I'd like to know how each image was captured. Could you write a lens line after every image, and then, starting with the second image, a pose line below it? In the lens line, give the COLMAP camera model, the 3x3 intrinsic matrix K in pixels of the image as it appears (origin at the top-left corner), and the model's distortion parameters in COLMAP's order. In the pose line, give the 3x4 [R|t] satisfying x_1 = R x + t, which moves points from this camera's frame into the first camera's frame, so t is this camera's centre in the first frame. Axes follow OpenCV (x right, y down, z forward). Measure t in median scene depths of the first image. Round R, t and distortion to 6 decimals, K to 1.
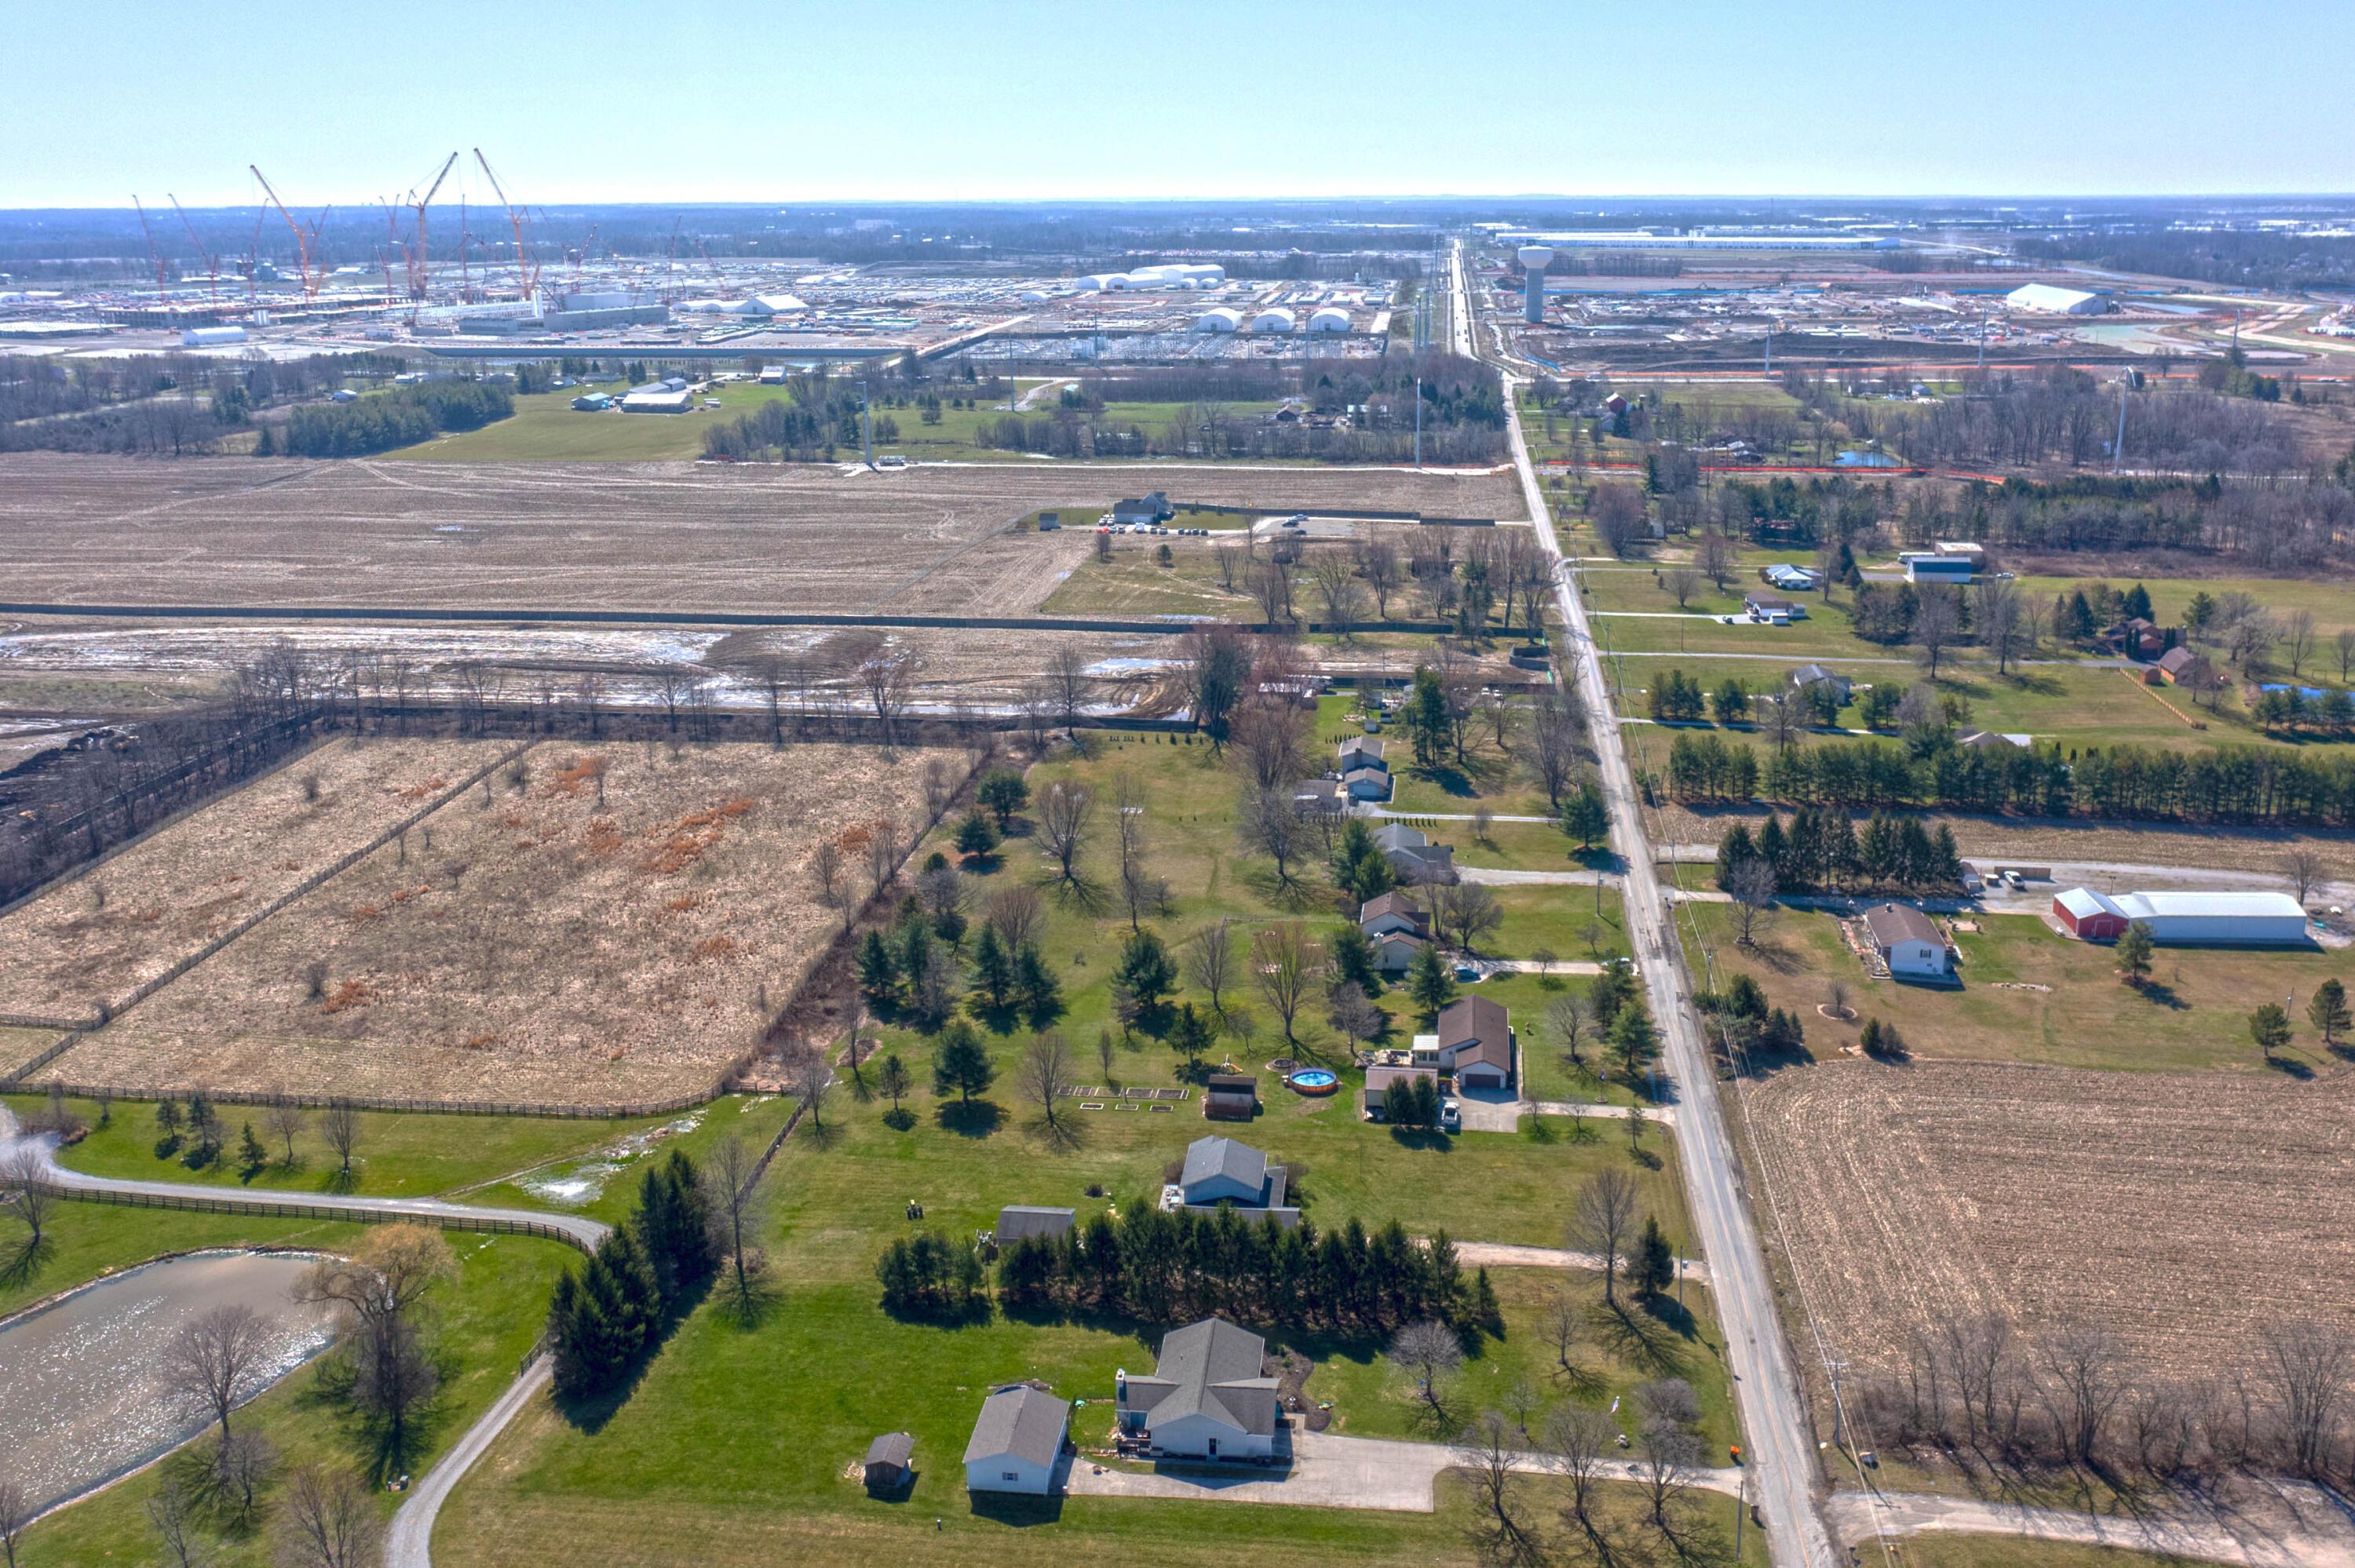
lens RADIAL K [[2041.2, 0, 1116.5], [0, 2041.2, 785.1], [0, 0, 1]] dist [-0.003020, -0.012105]
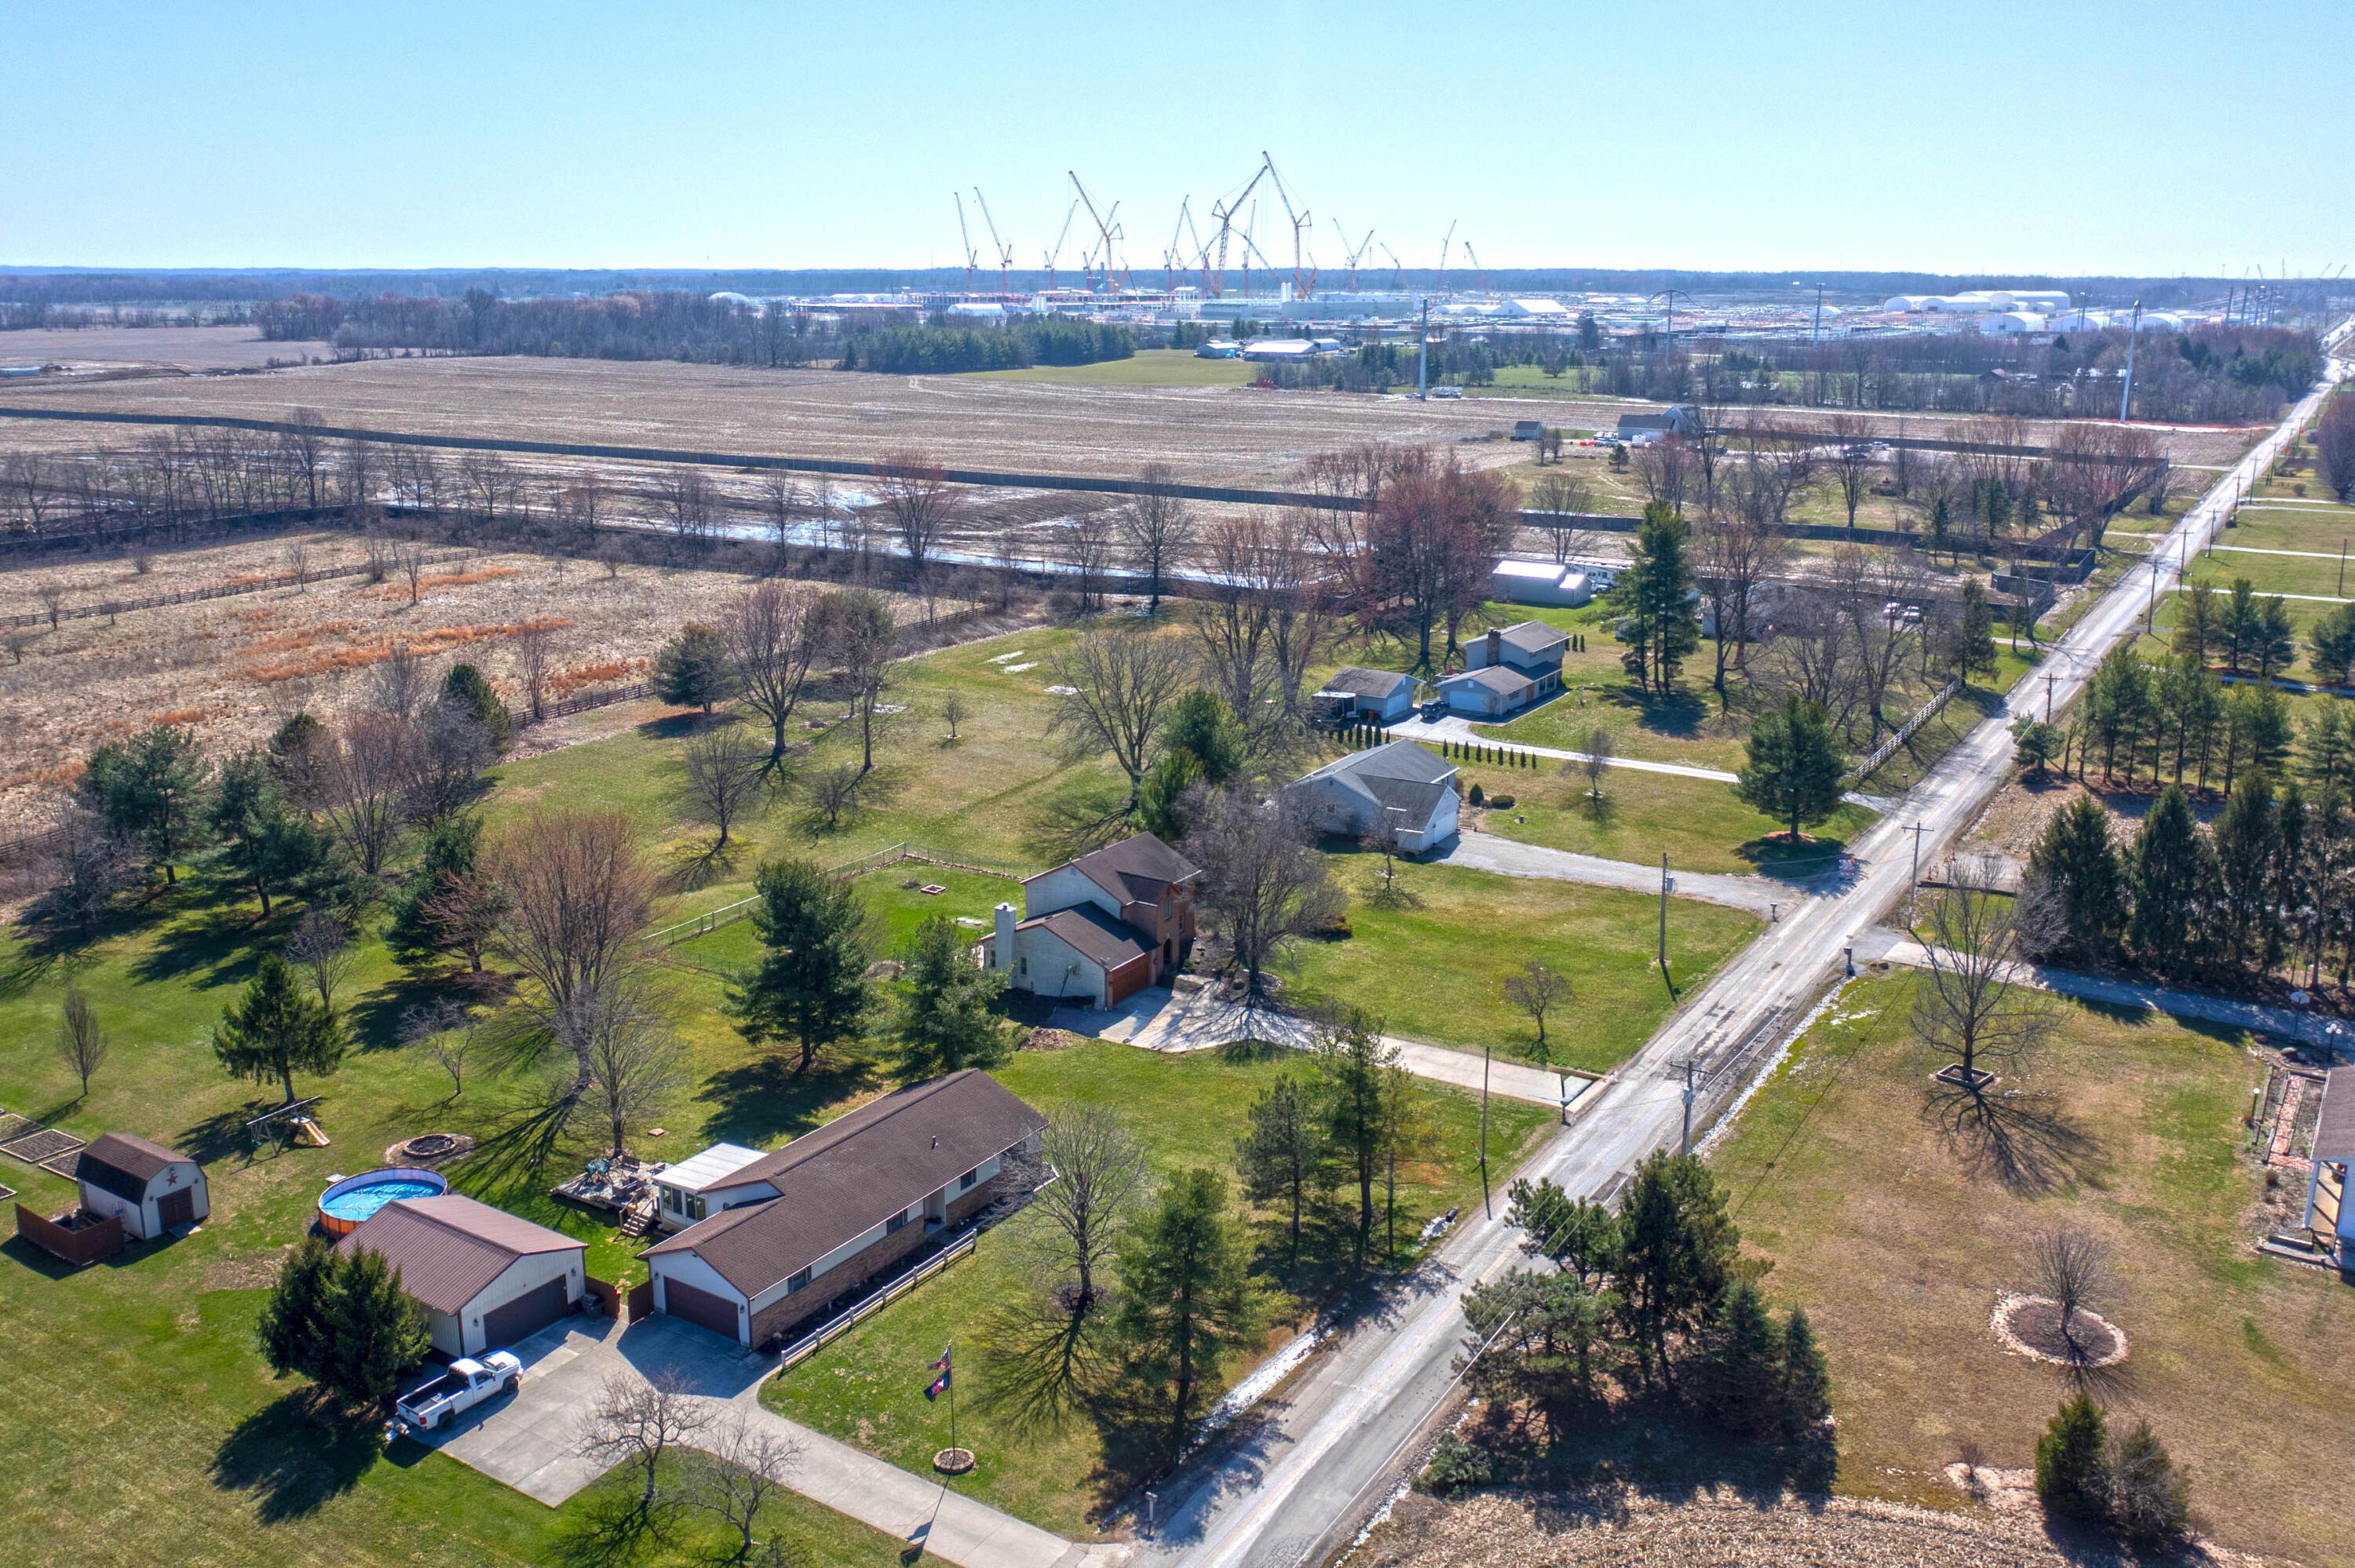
lens RADIAL K [[1931.9, 0, 1129.5], [0, 1931.9, 786.6], [0, 0, 1]] dist [-0.006326, -0.000063]
pose [[0.911718, 0.119645, -0.393008, 0.146669], [-0.126588, 0.991921, 0.008311, 0.019368], [0.390827, 0.042173, 0.919498, 0.297829]]
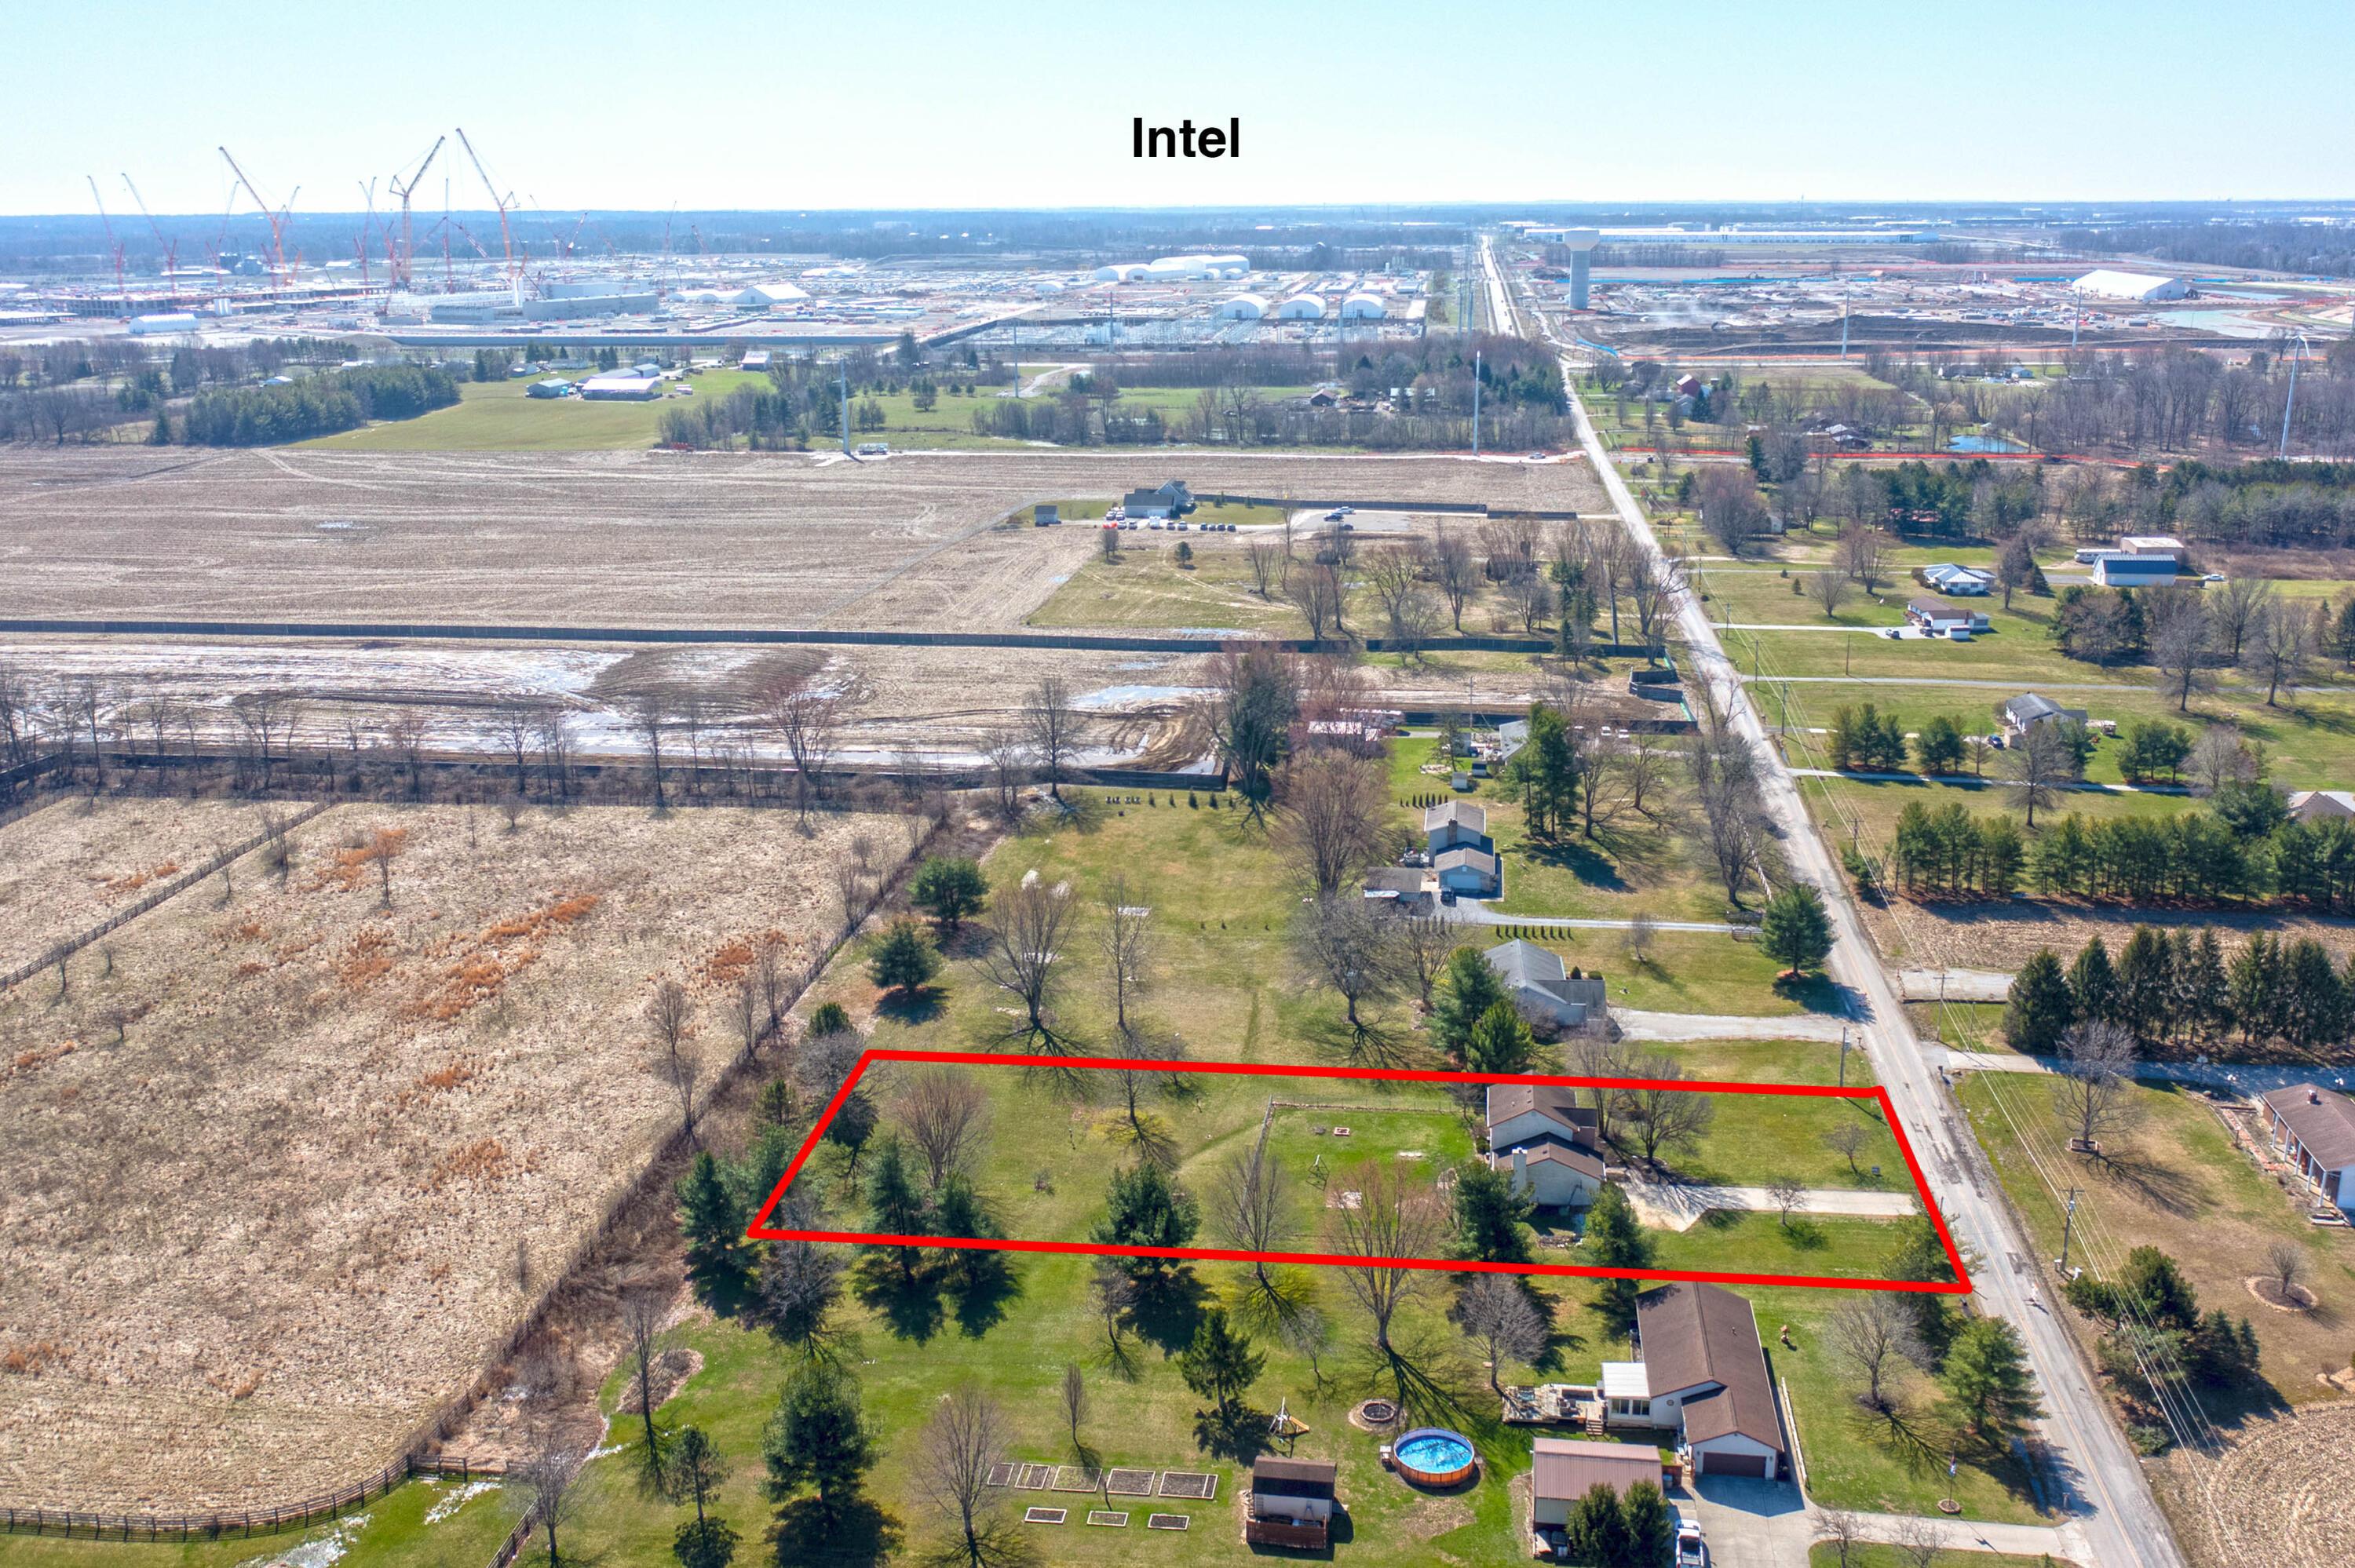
lens RADIAL K [[2036.6, 0, 1160.5], [0, 2036.6, 784.1], [0, 0, 1]] dist [-0.002699, 0.004936]
pose [[0.999949, -0.002766, 0.009673, 0.005989], [0.002791, 0.999993, -0.002566, -0.017779], [-0.009665, 0.002593, 0.999950, 0.177367]]
